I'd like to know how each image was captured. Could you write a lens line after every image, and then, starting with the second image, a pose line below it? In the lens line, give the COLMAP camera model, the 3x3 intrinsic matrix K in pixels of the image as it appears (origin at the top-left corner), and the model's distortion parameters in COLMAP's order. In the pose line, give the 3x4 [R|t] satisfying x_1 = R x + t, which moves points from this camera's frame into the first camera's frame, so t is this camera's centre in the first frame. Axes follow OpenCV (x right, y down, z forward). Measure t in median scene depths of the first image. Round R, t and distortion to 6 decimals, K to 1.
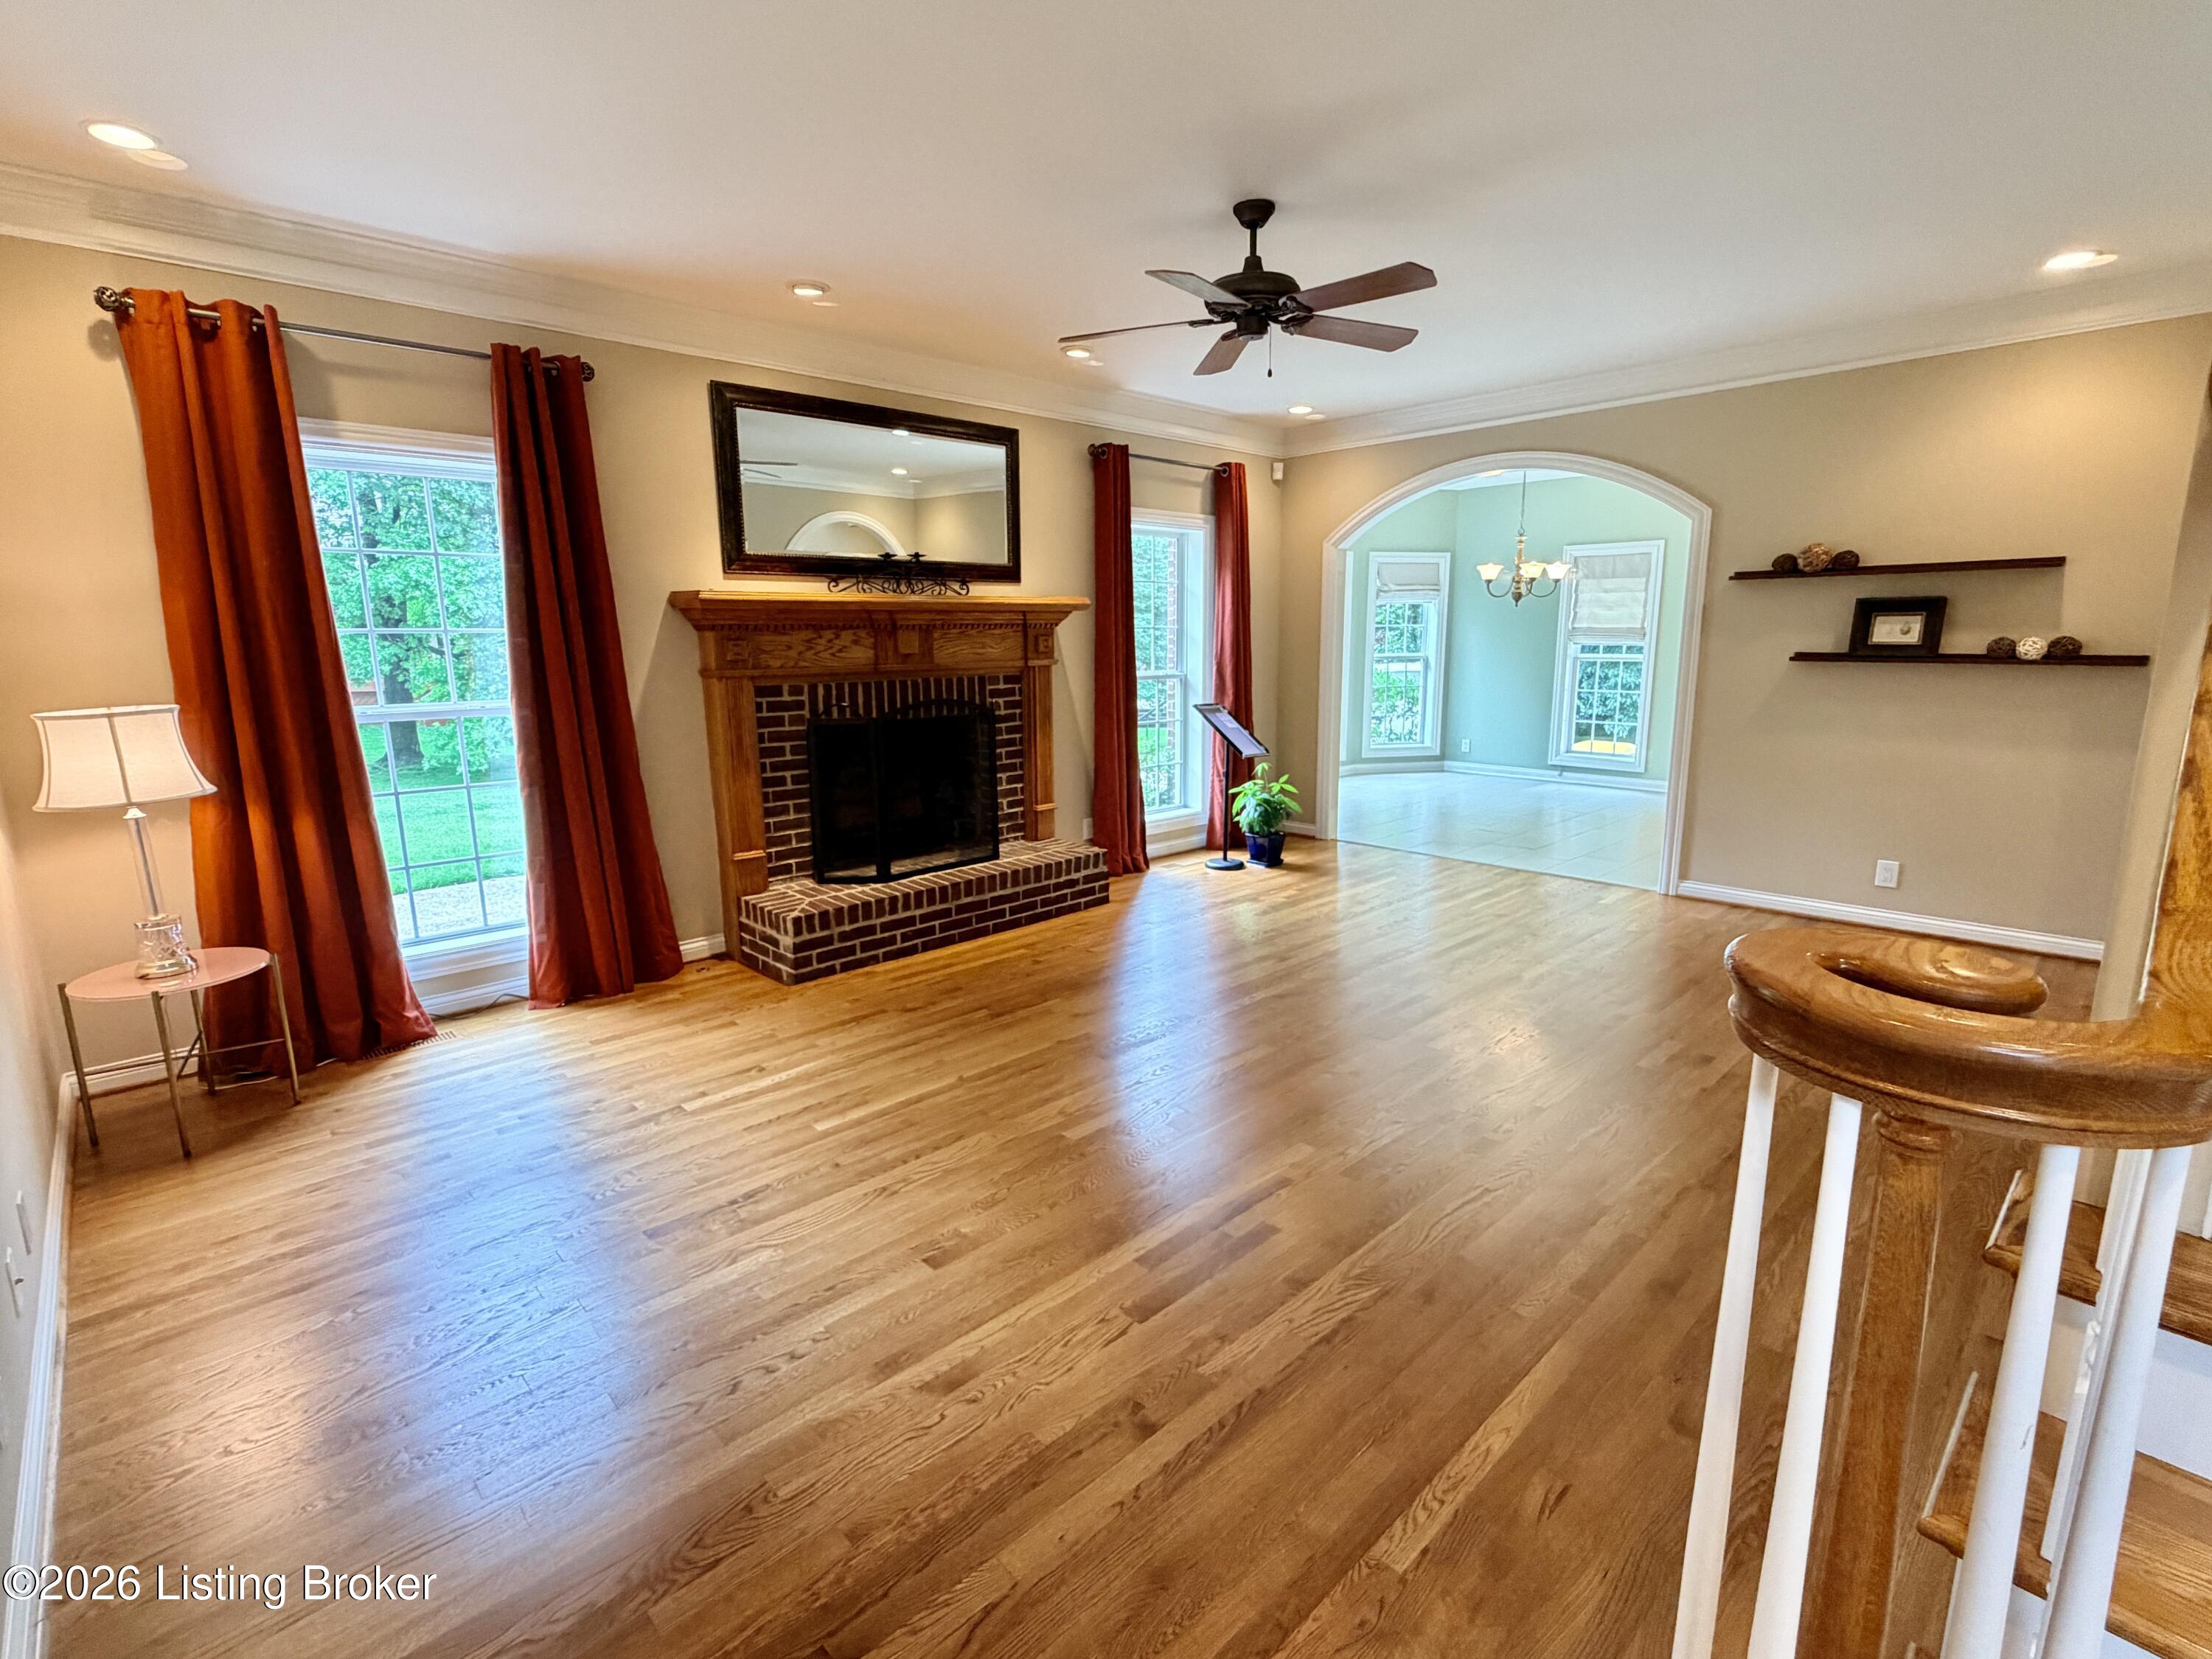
lens RADIAL K [[1033.7, 0, 1106.0], [0, 1033.7, 829.5], [0, 0, 1]] dist [0.000554, -0.000134]
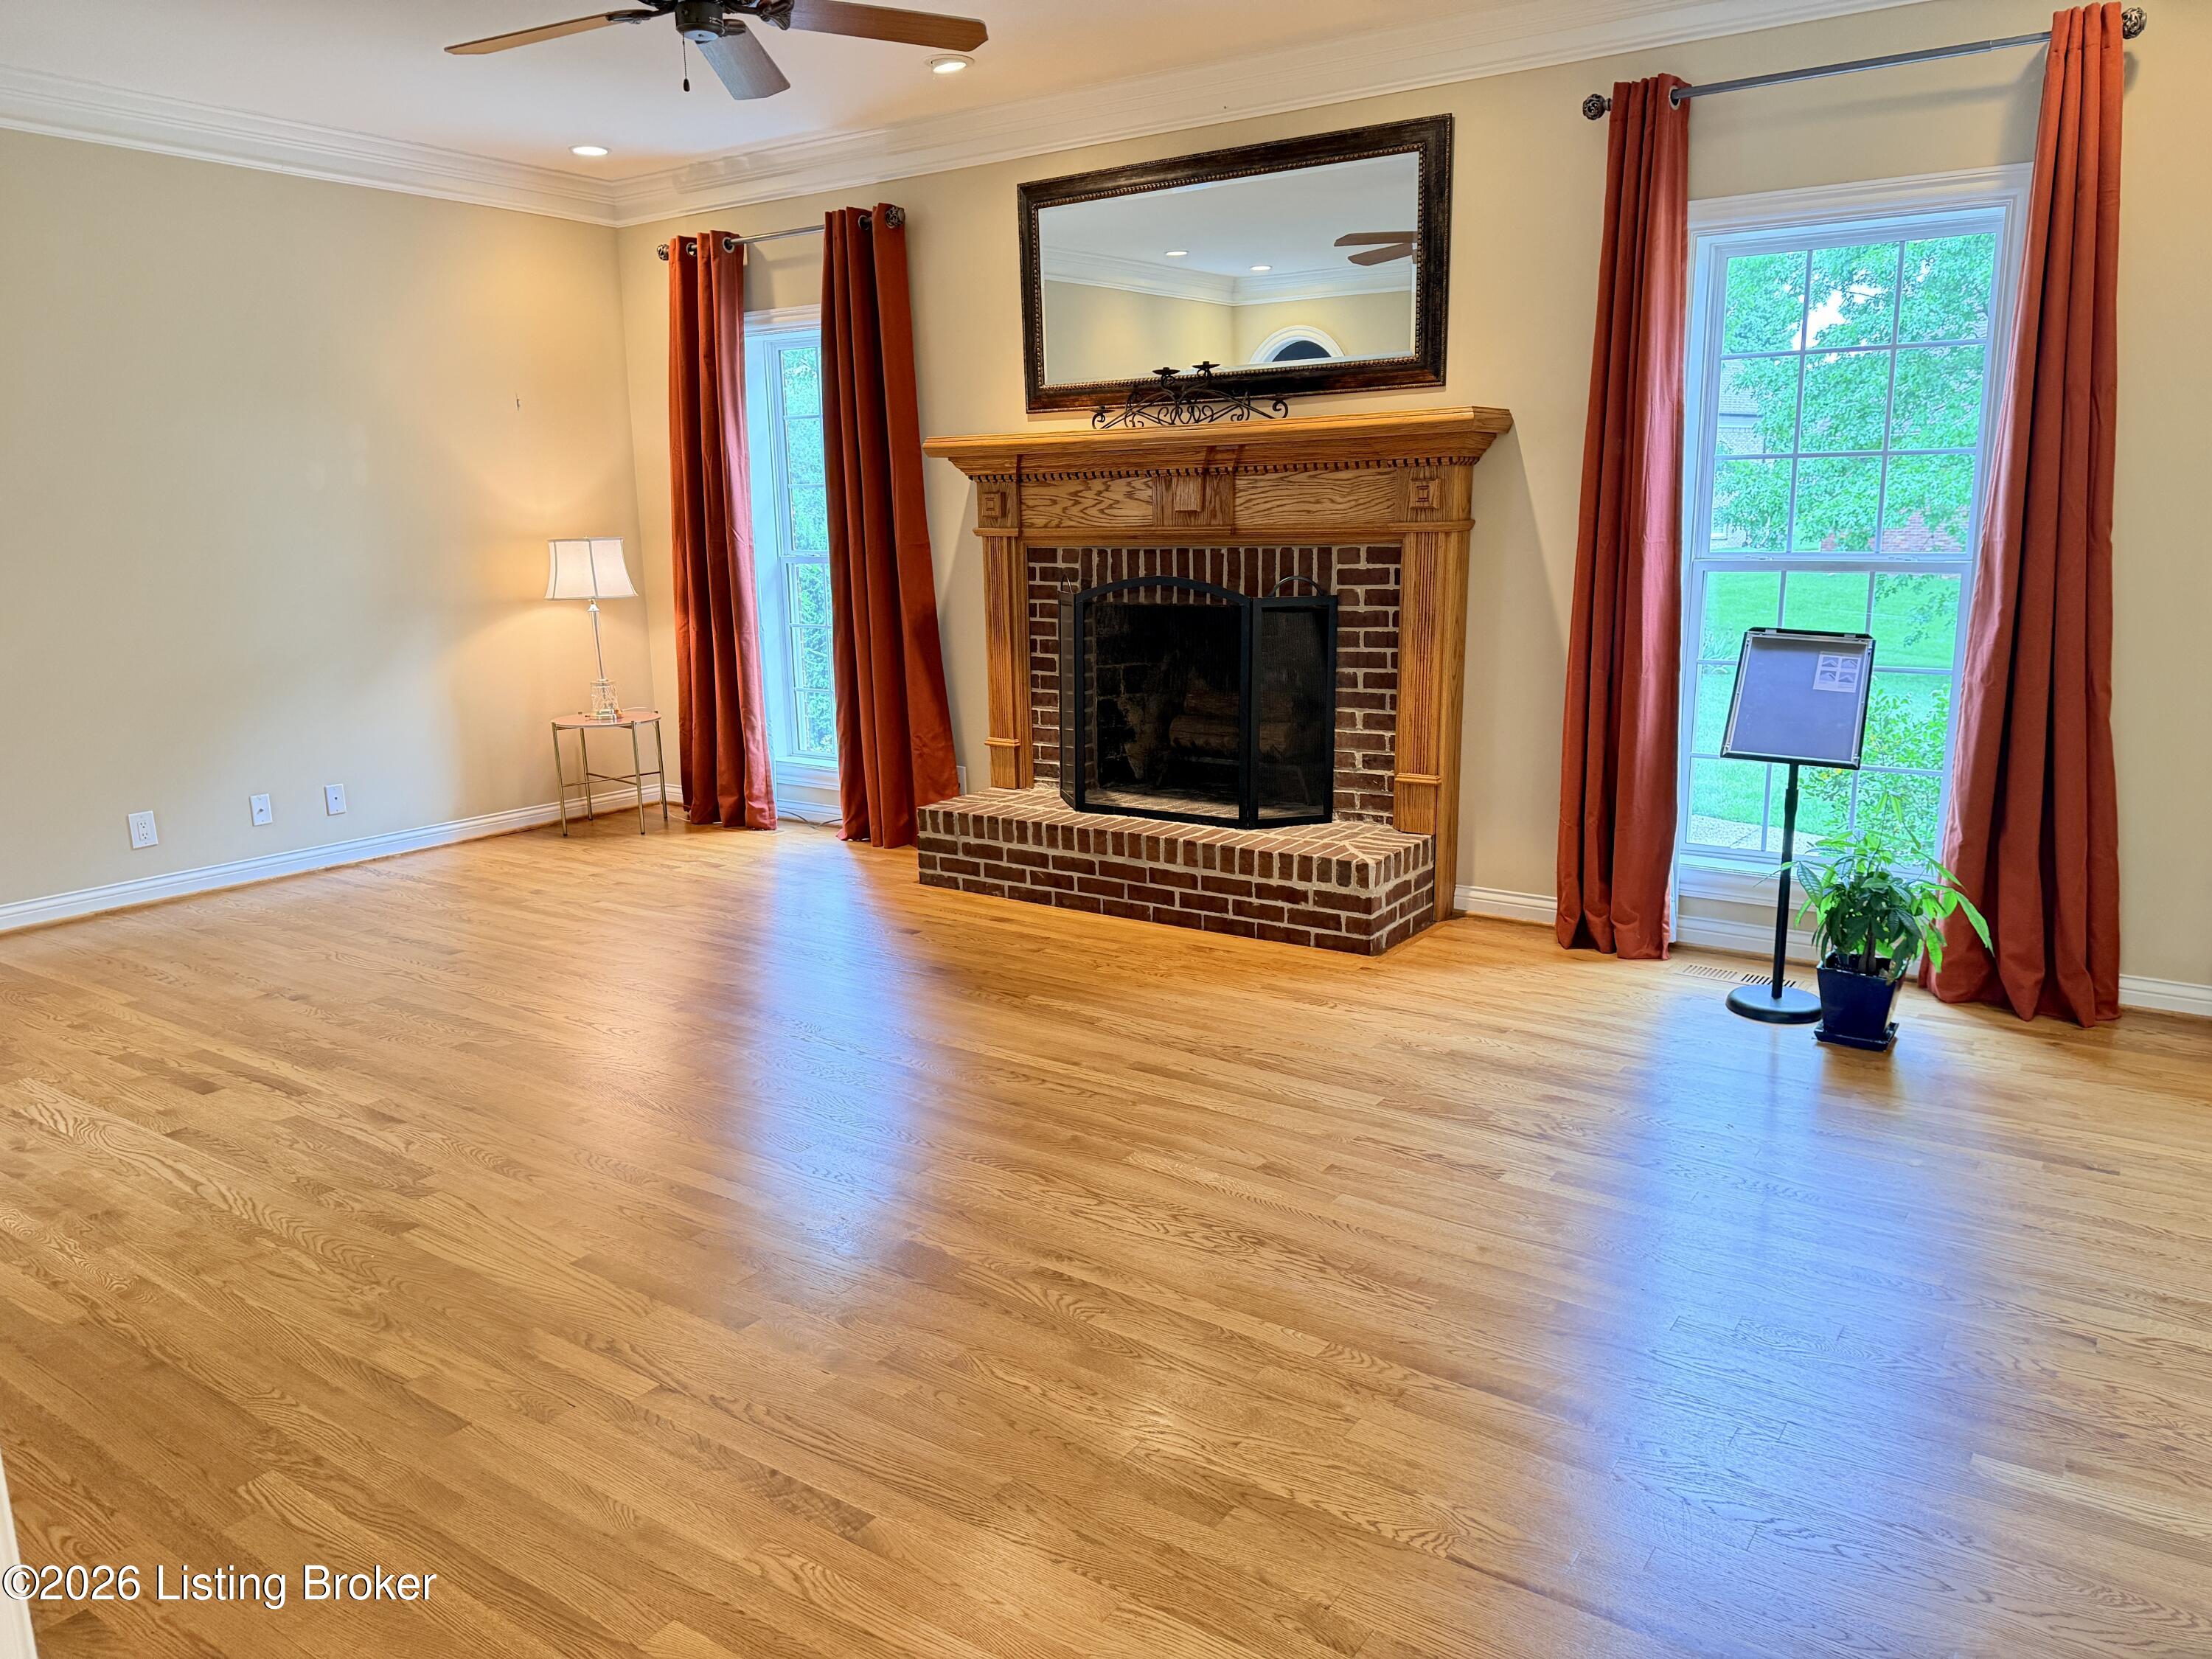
lens RADIAL K [[1514.3, 0, 1104.2], [0, 1514.3, 854.7], [0, 0, 1]] dist [0.057873, -0.069159]
pose [[0.201580, 0.219036, -0.954667, 0.870252], [-0.172134, 0.967428, 0.185617, -0.128975], [0.964228, 0.126914, 0.232718, 0.752723]]
